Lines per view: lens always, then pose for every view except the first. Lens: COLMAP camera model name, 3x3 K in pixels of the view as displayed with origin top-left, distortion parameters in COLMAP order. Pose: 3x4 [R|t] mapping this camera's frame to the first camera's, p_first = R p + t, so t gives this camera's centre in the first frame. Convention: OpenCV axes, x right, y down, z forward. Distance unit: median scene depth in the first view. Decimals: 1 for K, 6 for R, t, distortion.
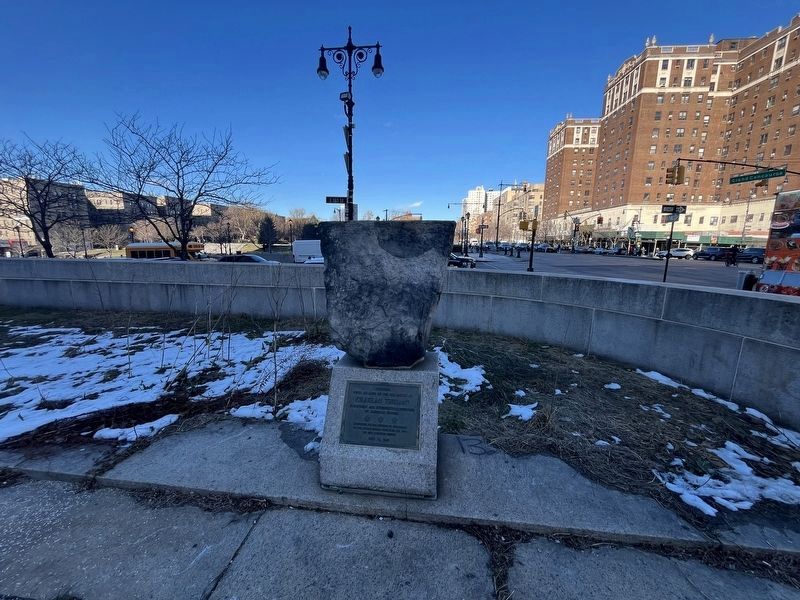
lens RADIAL K [[321.0, 0, 401.3], [0, 321.0, 299.6], [0, 0, 1]] dist [-0.000026, -0.000004]
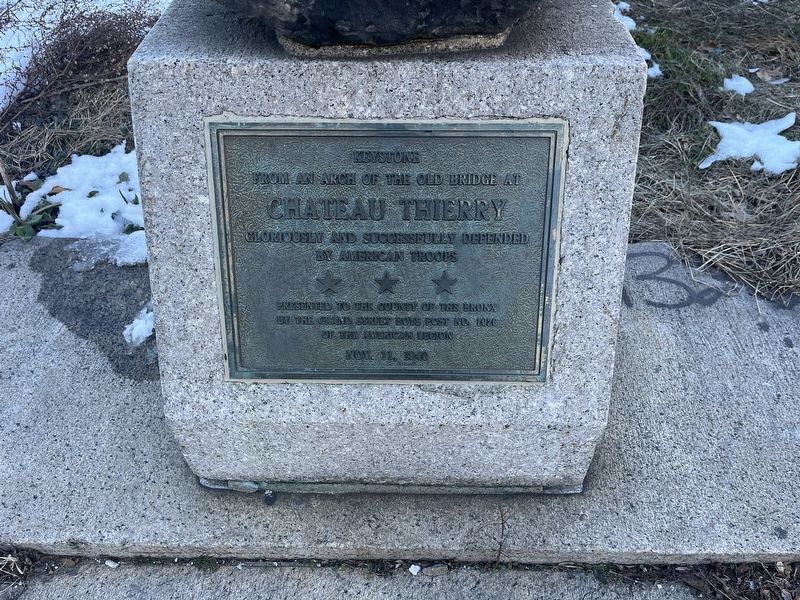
lens RADIAL K [[599.3, 0, 401.7], [0, 599.3, 301.1], [0, 0, 1]] dist [0.011391, -0.008794]
pose [[0.995564, -0.079144, 0.050875, -0.075519], [0.031459, 0.789634, 0.612771, 0.108882], [-0.088670, -0.608453, 0.788621, 0.627755]]
